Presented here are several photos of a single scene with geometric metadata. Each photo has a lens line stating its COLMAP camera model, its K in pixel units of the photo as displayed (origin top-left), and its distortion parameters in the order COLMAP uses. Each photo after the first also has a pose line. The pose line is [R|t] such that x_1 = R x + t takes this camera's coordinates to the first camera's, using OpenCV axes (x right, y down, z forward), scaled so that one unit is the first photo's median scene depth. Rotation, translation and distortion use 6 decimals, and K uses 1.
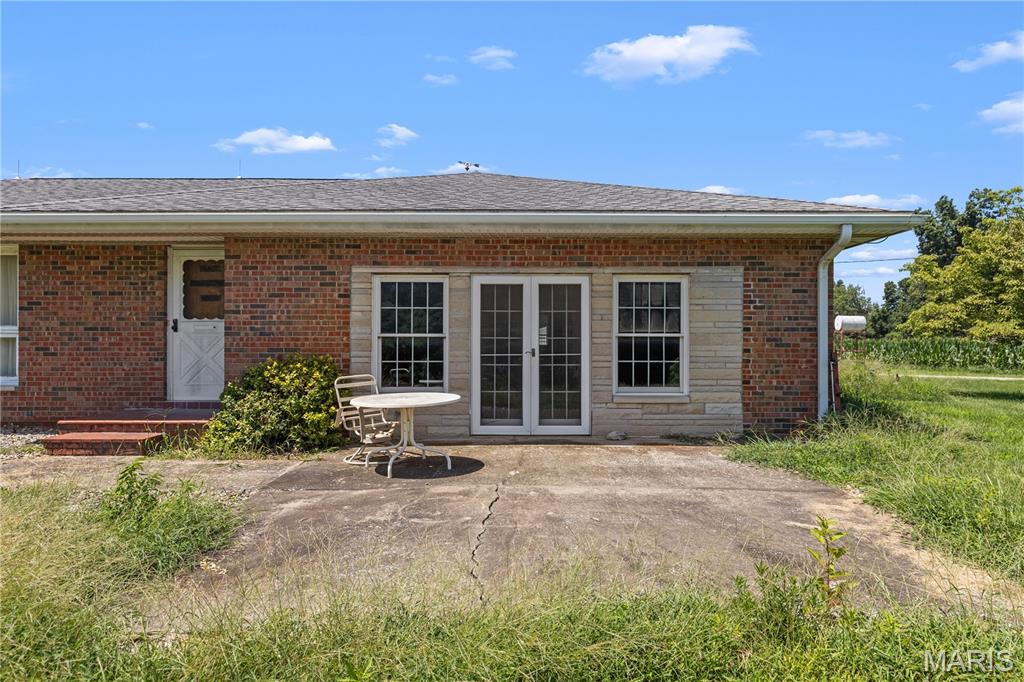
lens RADIAL K [[605.8, 0, 514.3], [0, 605.8, 350.3], [0, 0, 1]] dist [-0.005369, -0.000221]
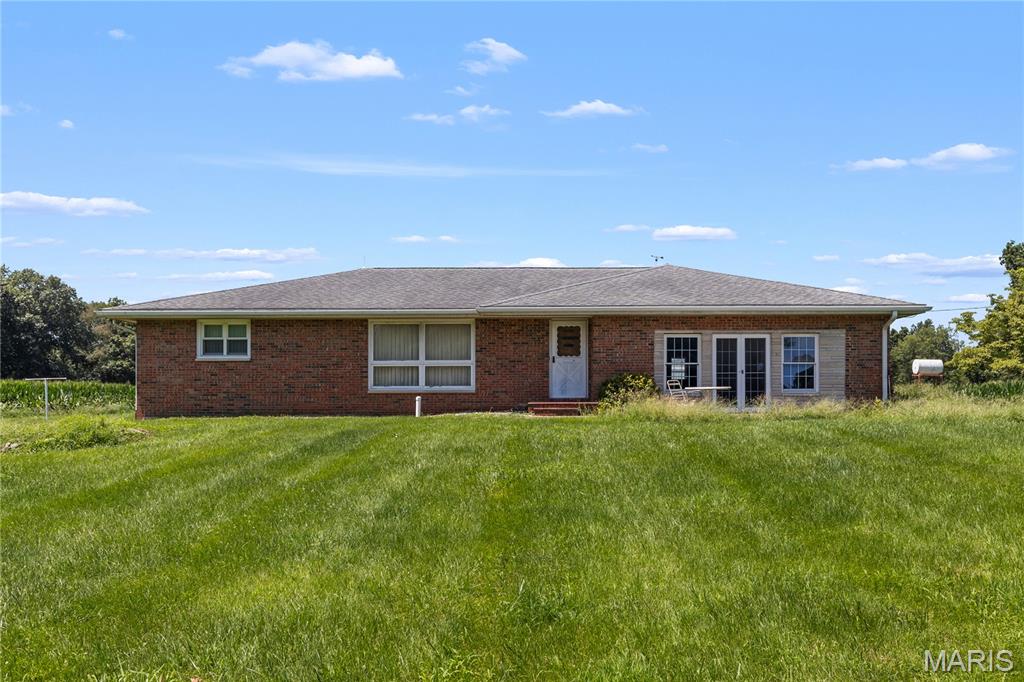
lens RADIAL K [[735.5, 0, 516.8], [0, 735.5, 407.4], [0, 0, 1]] dist [-0.004365, 0.005039]
pose [[0.999854, -0.002238, -0.016943, -0.687363], [0.002278, 0.999995, 0.002352, 0.116215], [0.016937, -0.002390, 0.999854, -1.495264]]
